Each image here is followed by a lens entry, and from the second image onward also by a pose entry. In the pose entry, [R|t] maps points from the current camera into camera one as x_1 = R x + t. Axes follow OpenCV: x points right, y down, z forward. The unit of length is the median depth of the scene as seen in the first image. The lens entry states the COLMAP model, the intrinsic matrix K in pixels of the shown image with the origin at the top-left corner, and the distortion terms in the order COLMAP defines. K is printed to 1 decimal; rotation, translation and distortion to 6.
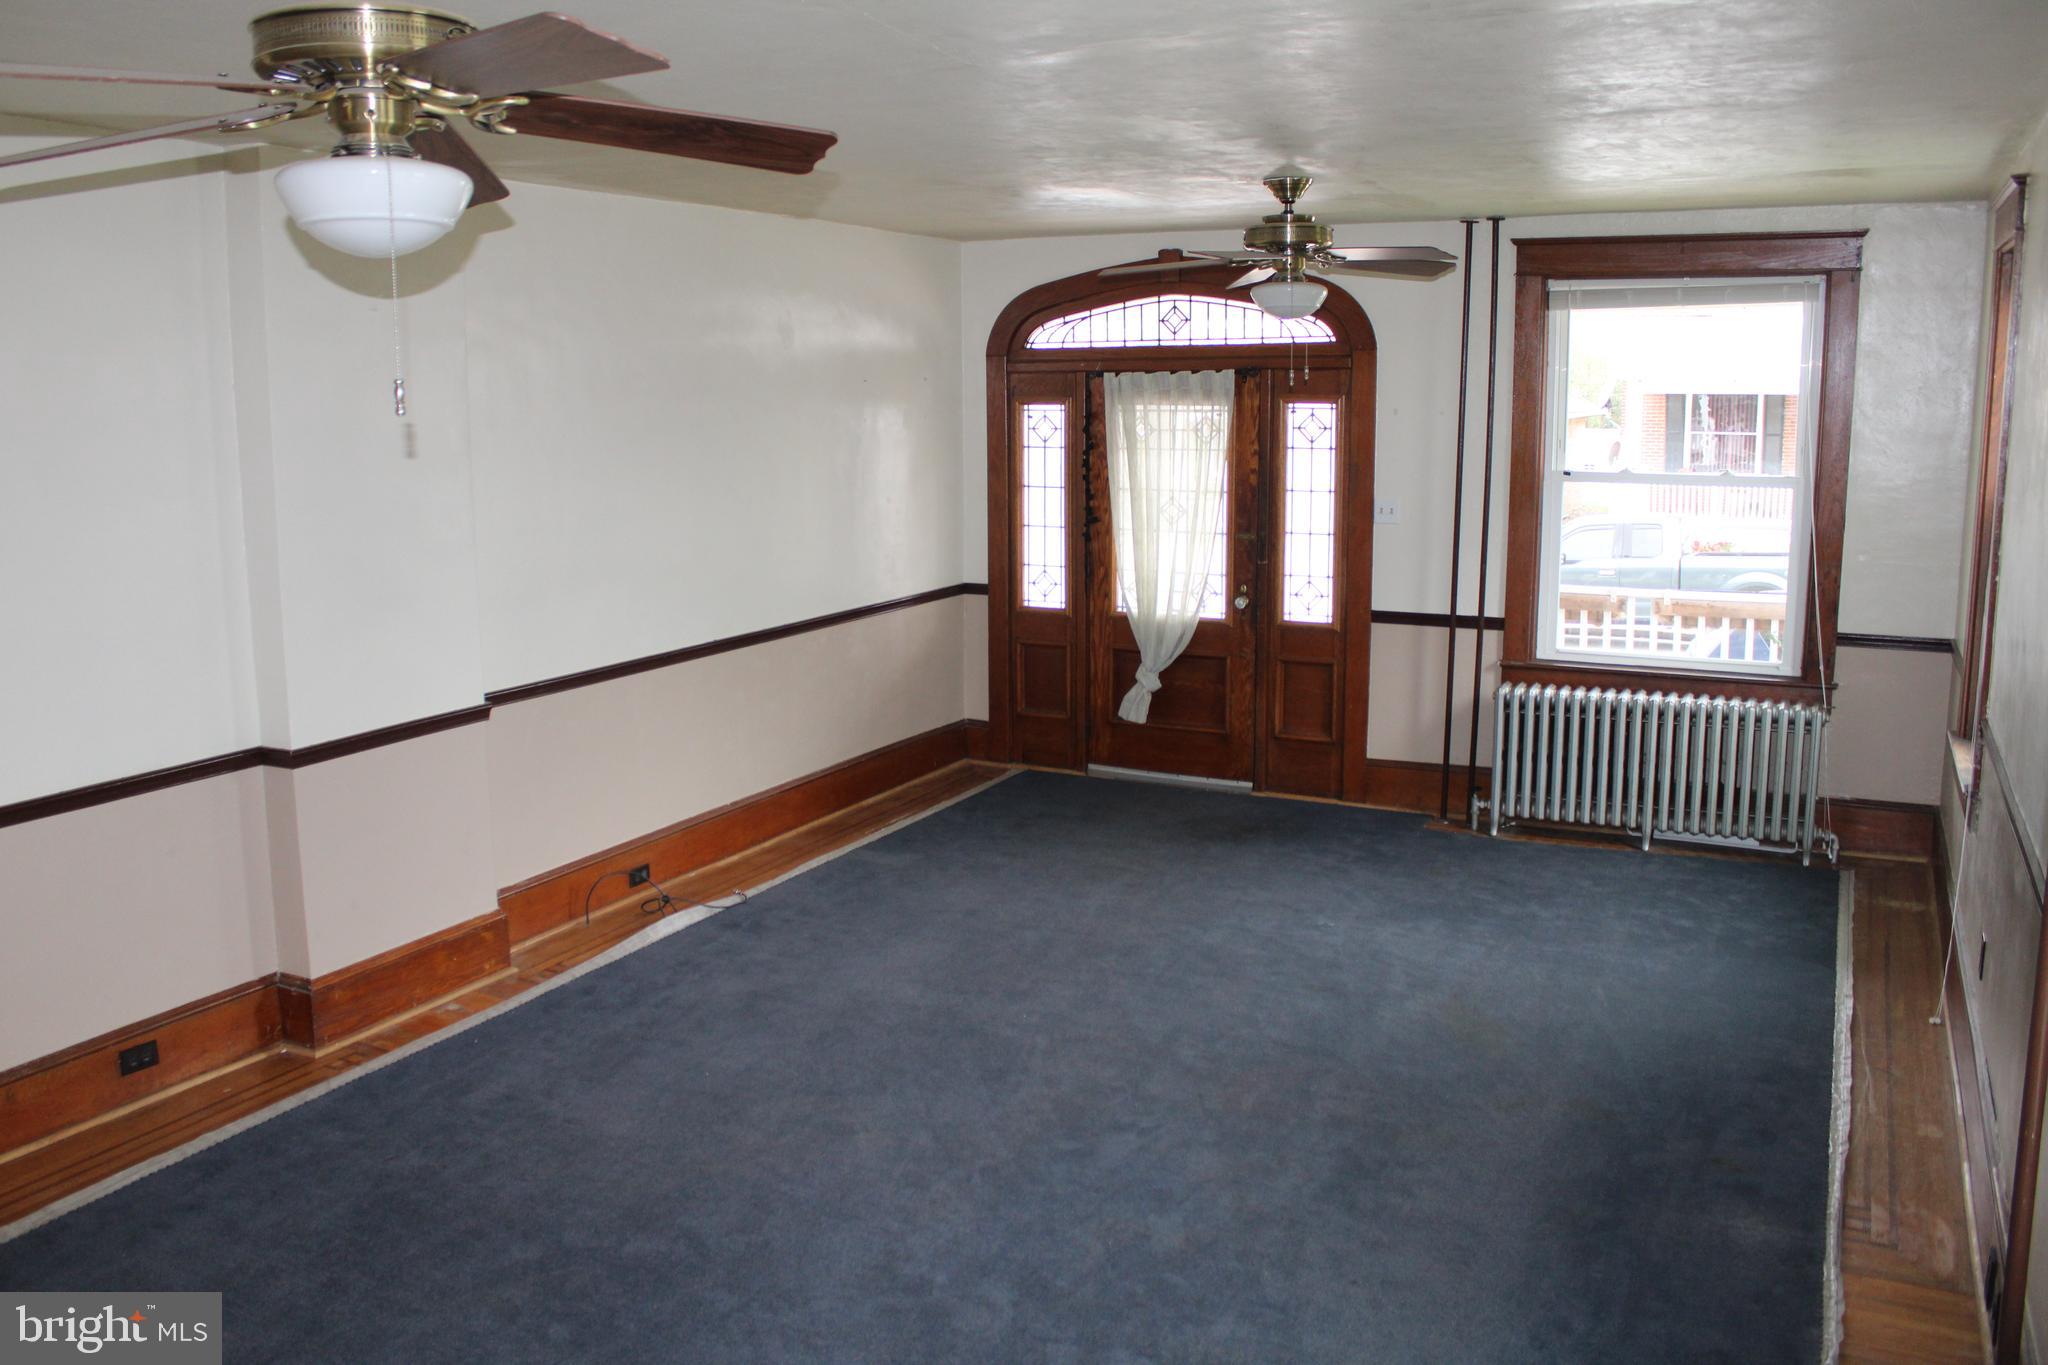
lens RADIAL K [[1750.0, 0, 1024.0], [0, 1750.0, 682.5], [0, 0, 1]] dist [-0.172385, 0.163084]
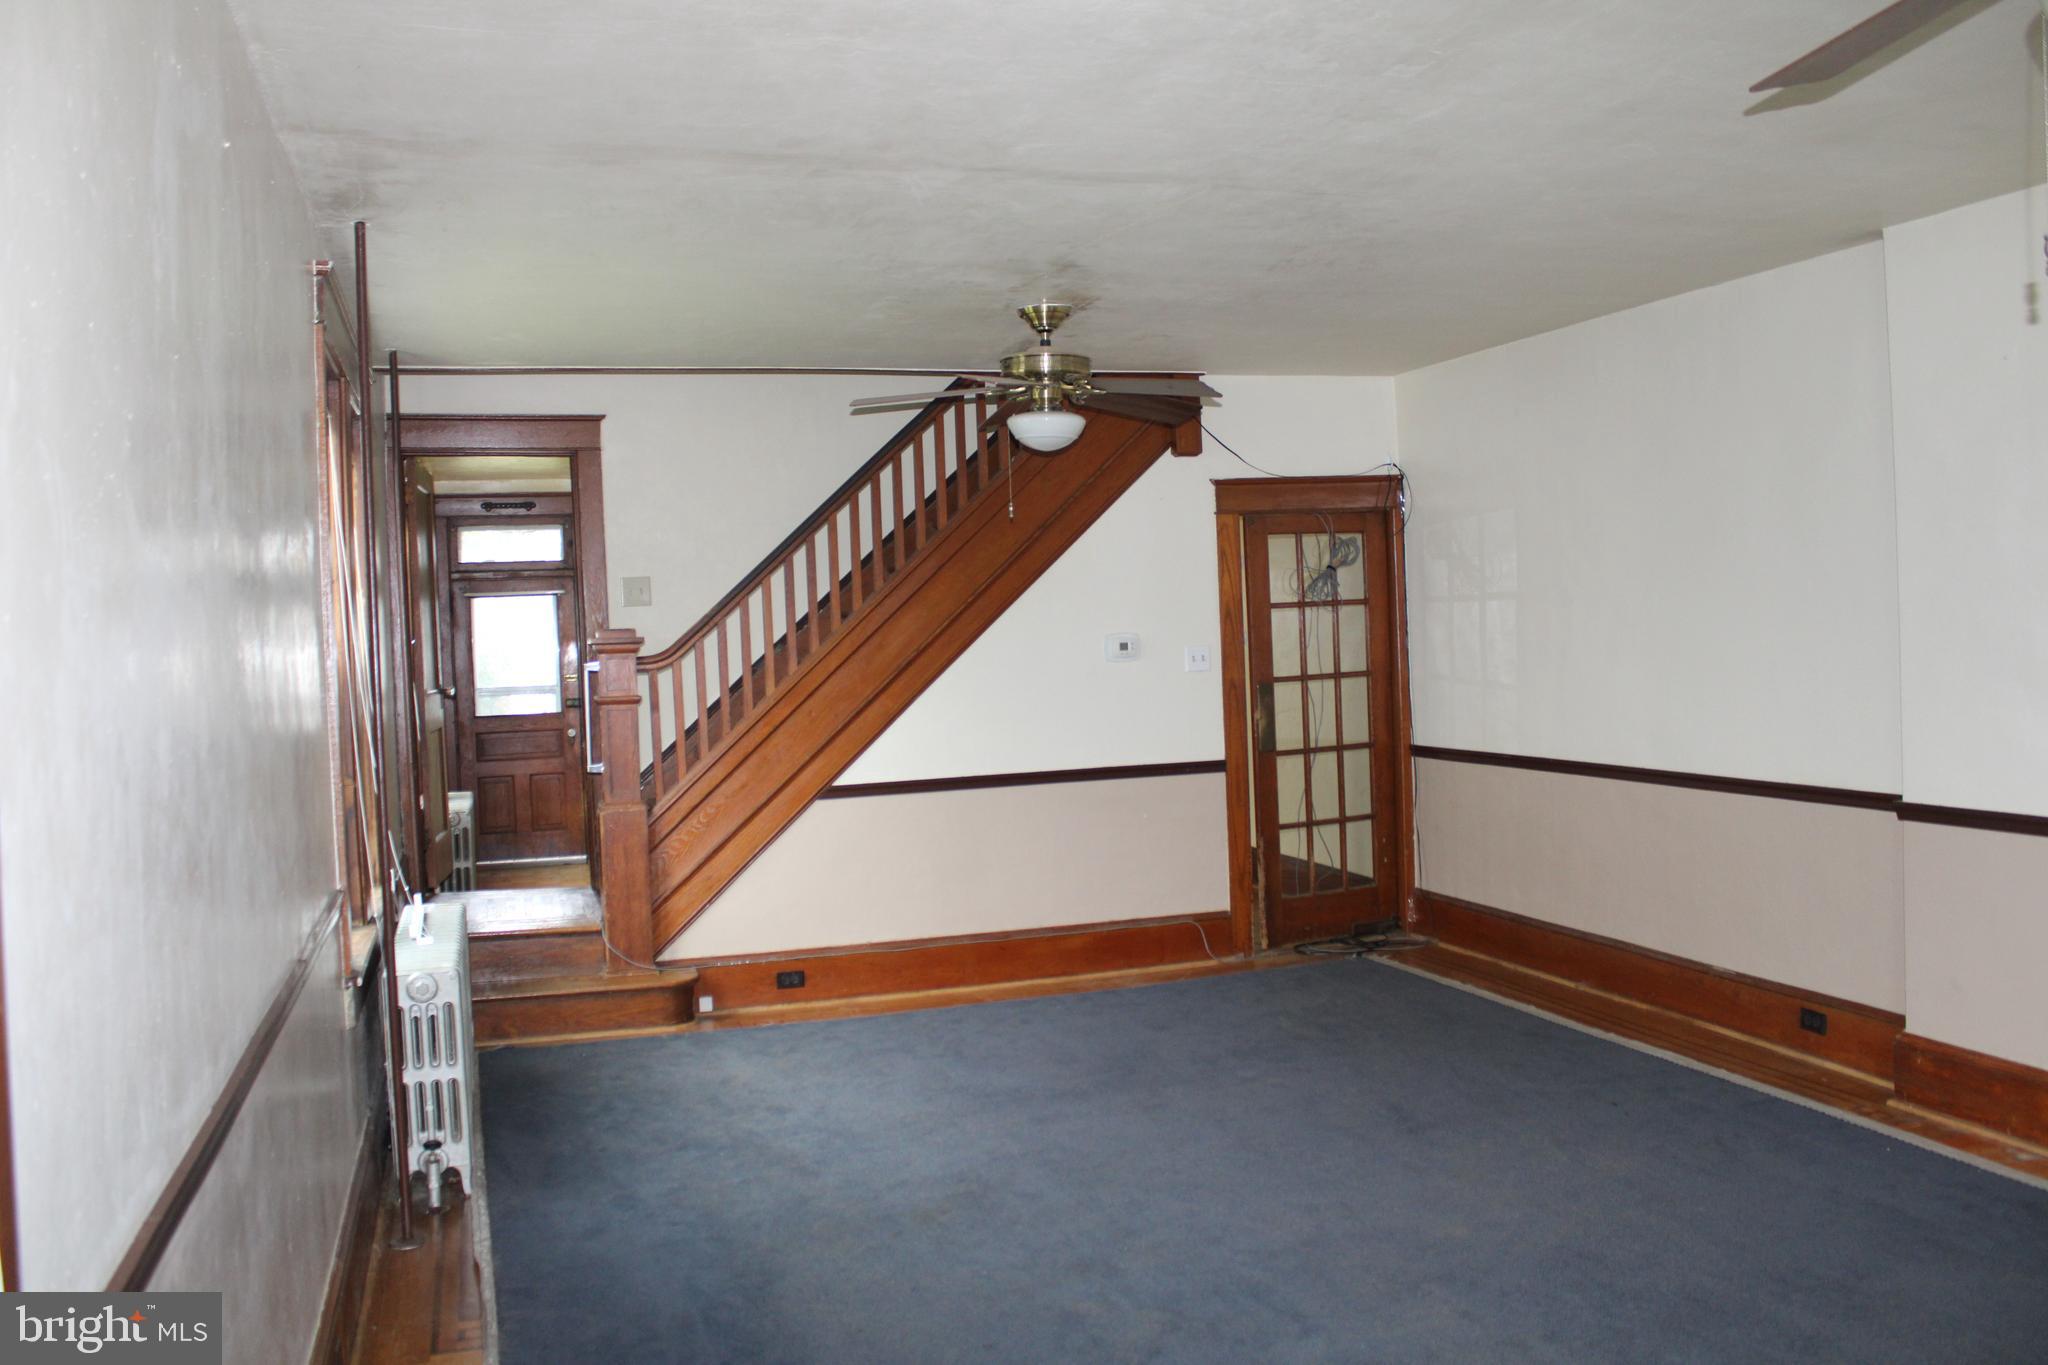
lens RADIAL K [[1750.0, 0, 1024.0], [0, 1750.0, 682.5], [0, 0, 1]] dist [-0.172385, 0.163084]
pose [[-0.729956, 0.055754, -0.681216, 0.696624], [-0.070546, 0.985199, 0.156226, -0.164985], [0.679844, 0.162095, -0.715218, 1.435107]]
